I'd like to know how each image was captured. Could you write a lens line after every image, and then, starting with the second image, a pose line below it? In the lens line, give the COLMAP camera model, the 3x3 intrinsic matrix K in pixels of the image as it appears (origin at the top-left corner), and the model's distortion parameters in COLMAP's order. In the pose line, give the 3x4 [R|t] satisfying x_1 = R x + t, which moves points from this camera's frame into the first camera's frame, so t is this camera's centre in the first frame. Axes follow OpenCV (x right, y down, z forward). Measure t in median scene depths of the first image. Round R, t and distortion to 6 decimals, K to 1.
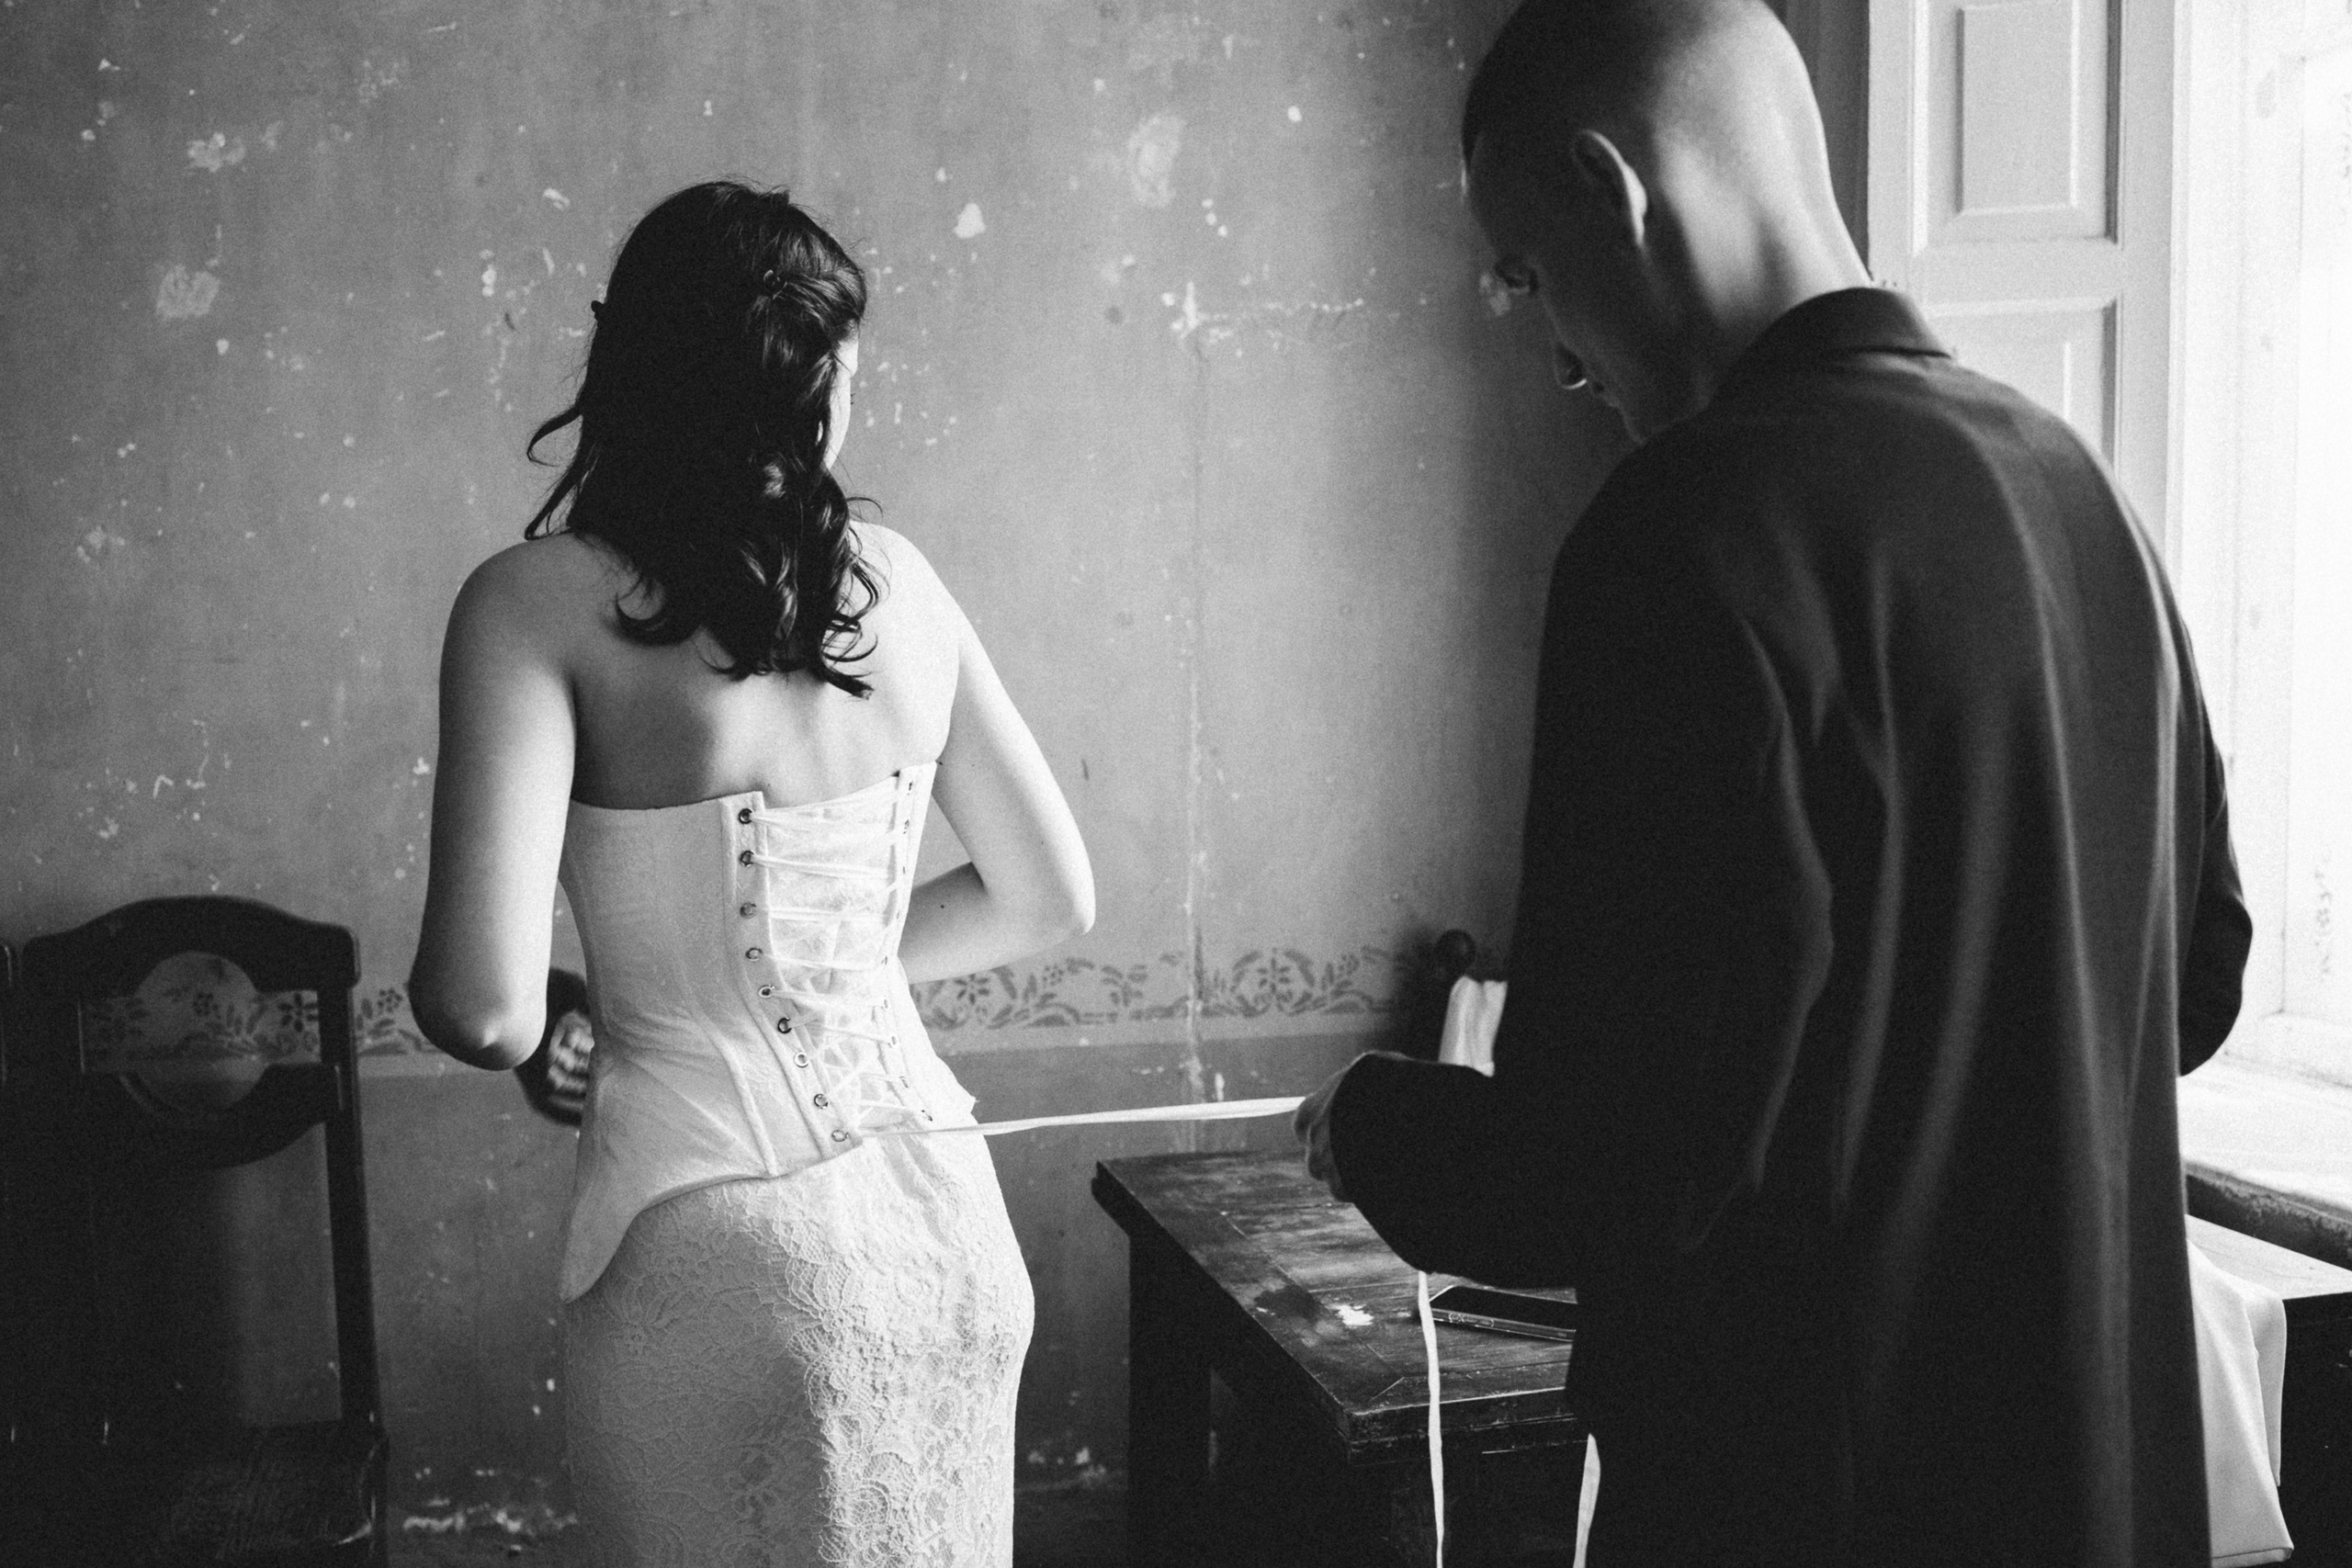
lens RADIAL K [[2271.0, 0, 1176.0], [0, 2271.0, 784.0], [0, 0, 1]] dist [-0.083202, 0.001213]
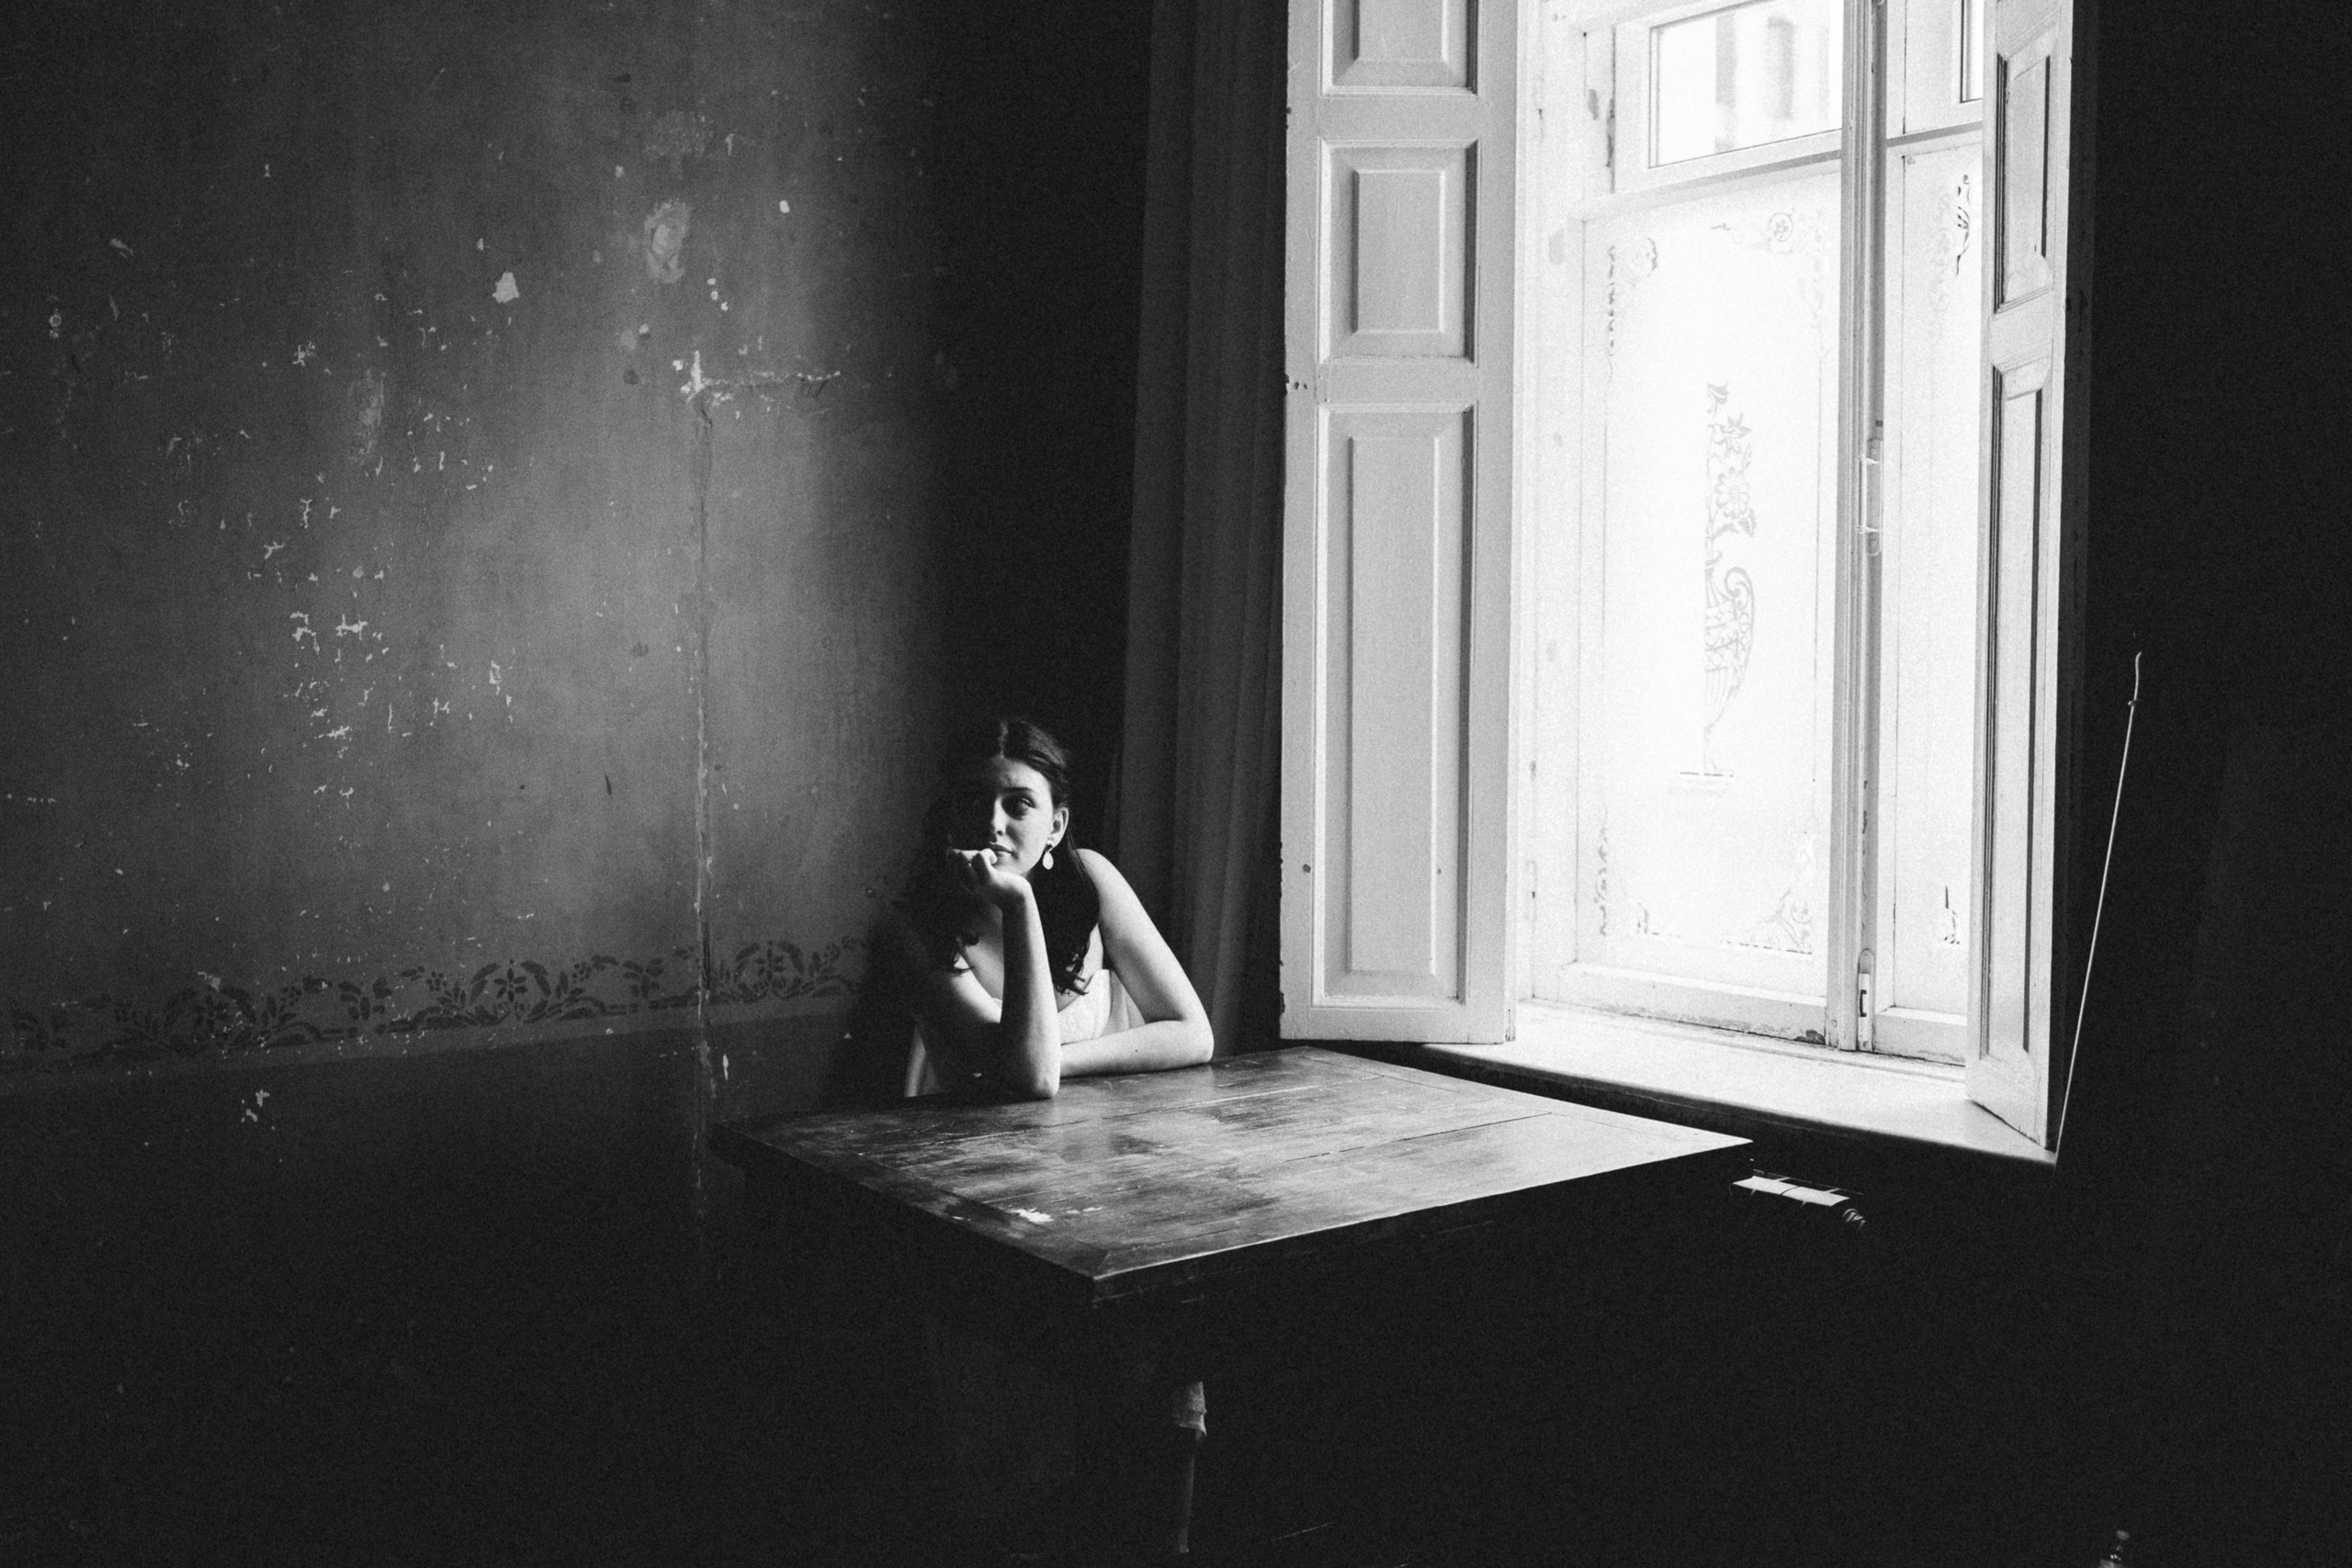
lens RADIAL K [[2219.8, 0, 1176.0], [0, 2219.8, 784.0], [0, 0, 1]] dist [-0.108772, 0.004038]
pose [[0.930810, -0.015865, 0.365158, -0.173718], [0.017422, 0.999848, -0.000971, -0.001203], [-0.365087, 0.007266, 0.930945, -0.102606]]
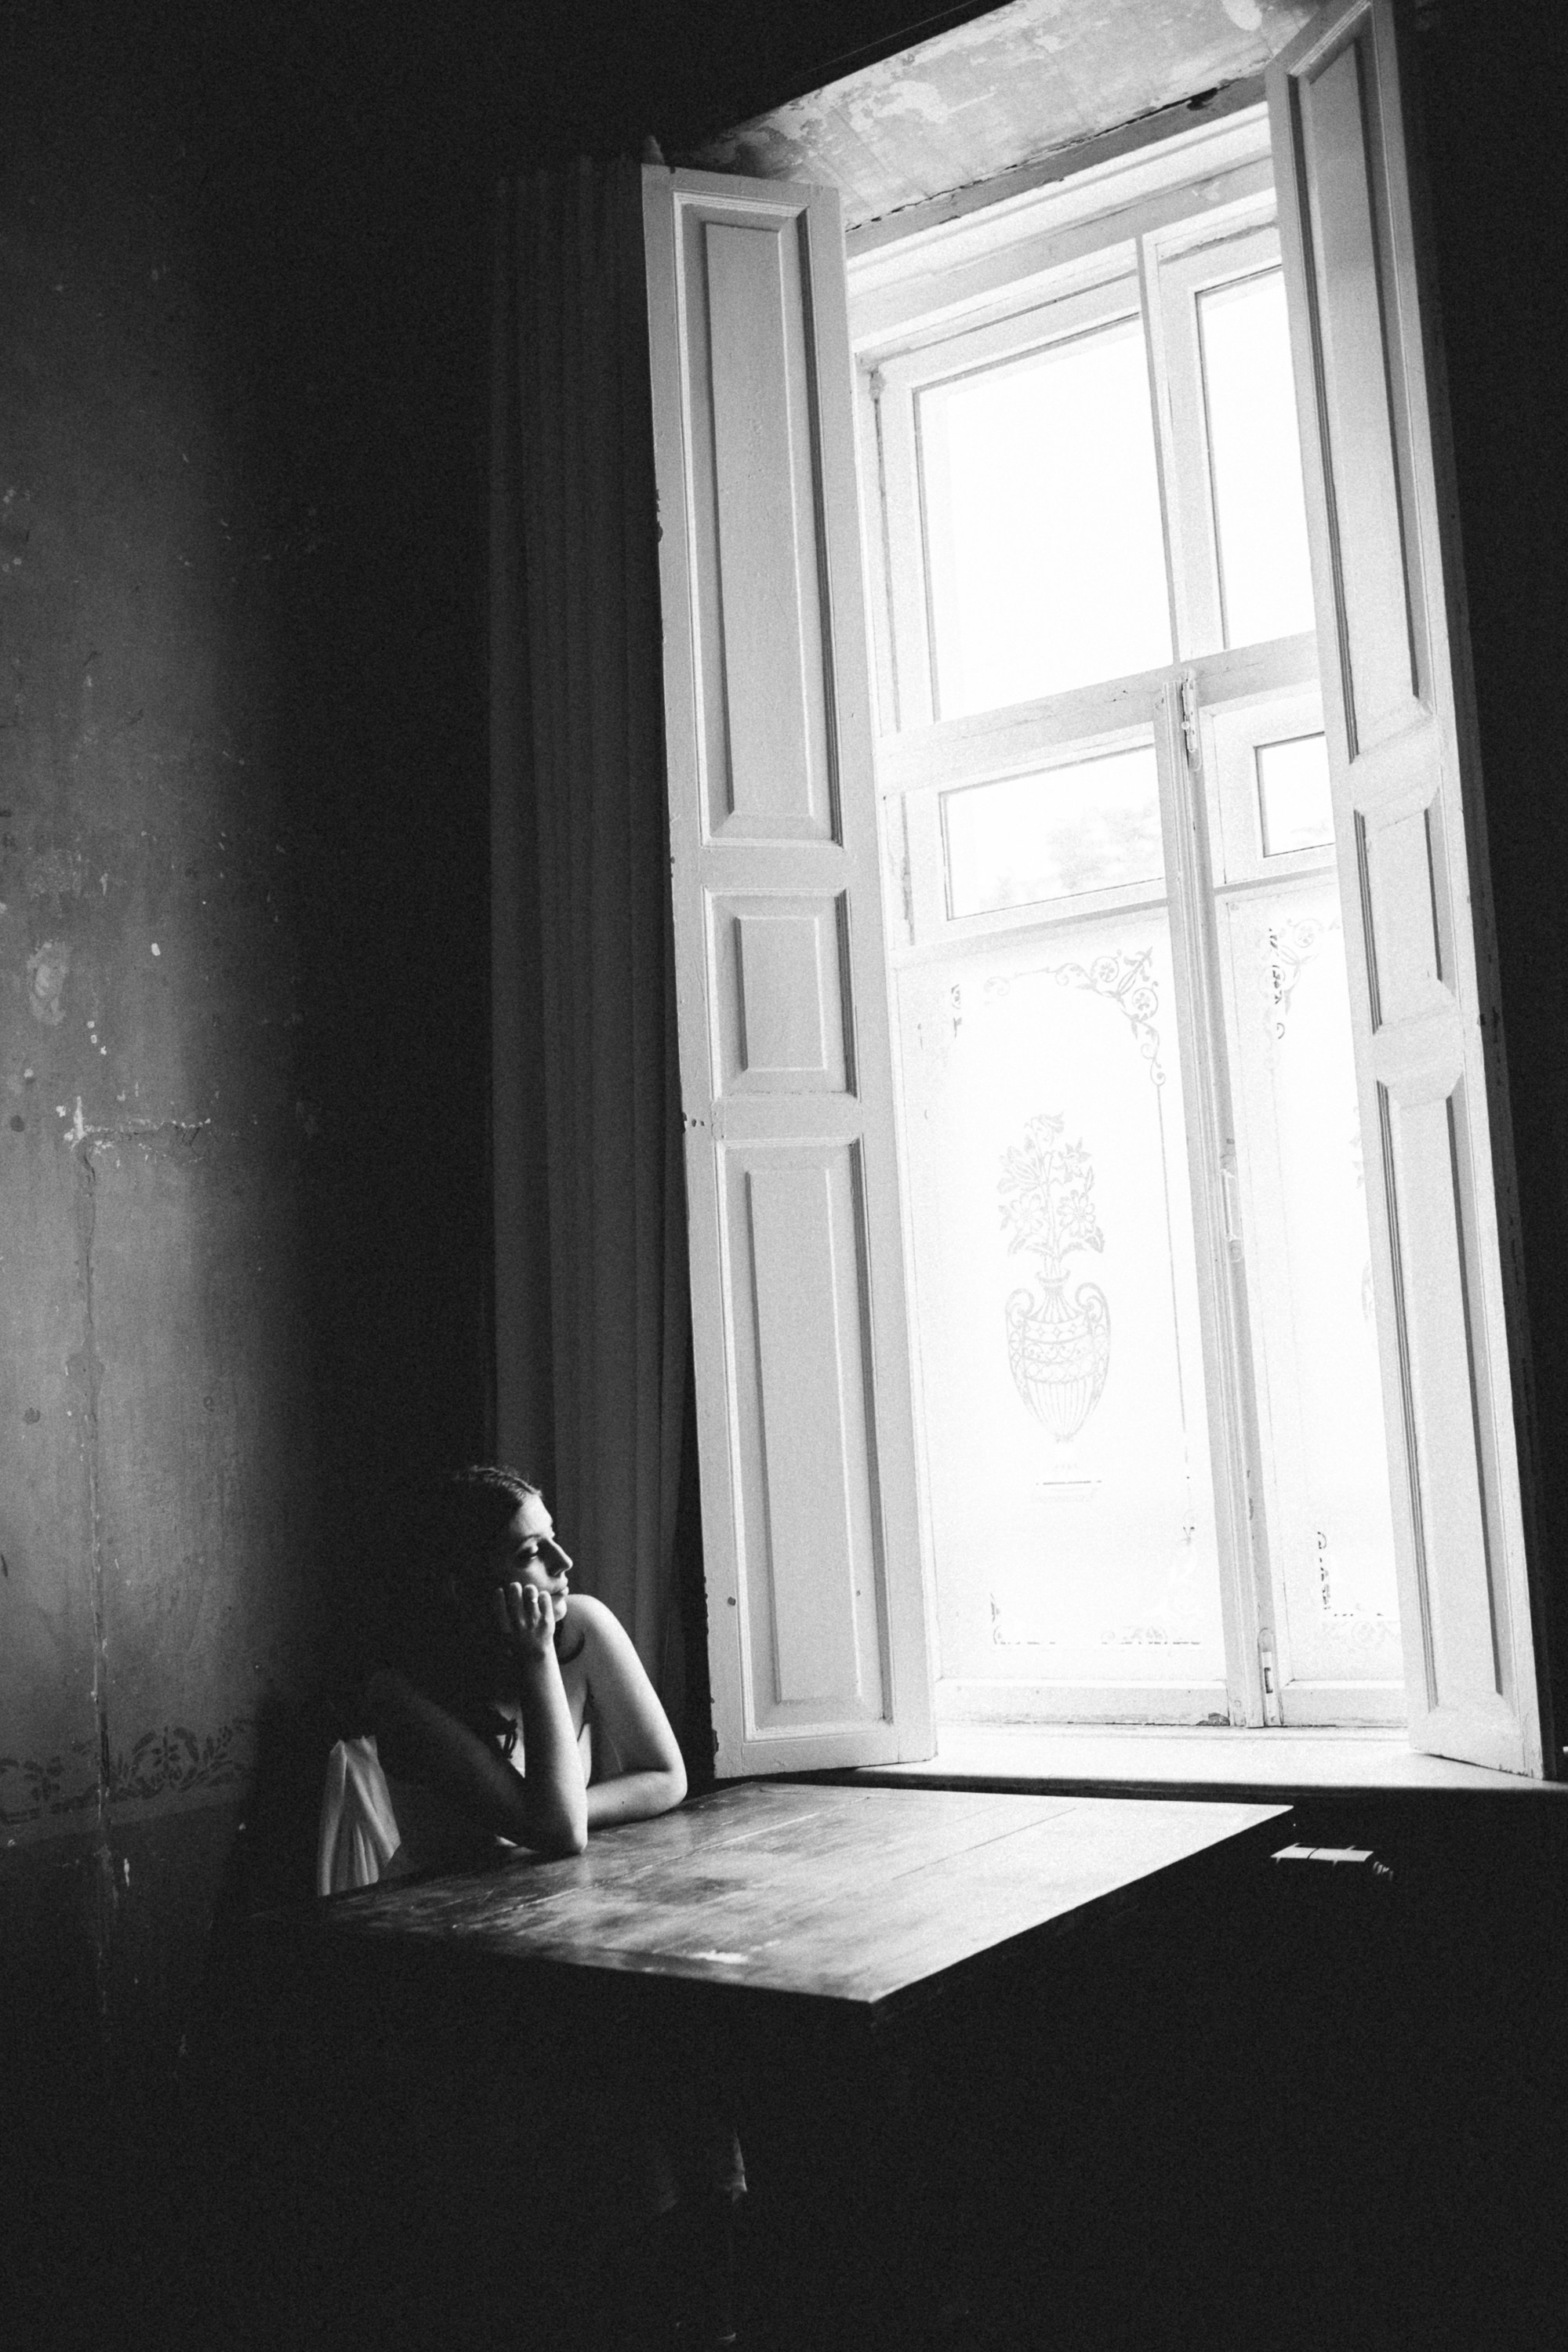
lens RADIAL K [[2220.0, 0, 784.0], [0, 2220.0, 1176.0], [0, 0, 1]] dist [-0.108772, 0.004038]
pose [[0.773908, 0.026373, 0.632748, -0.386687], [0.095761, 0.982771, -0.158087, 0.009571], [-0.626016, 0.182938, 0.758049, 0.017969]]
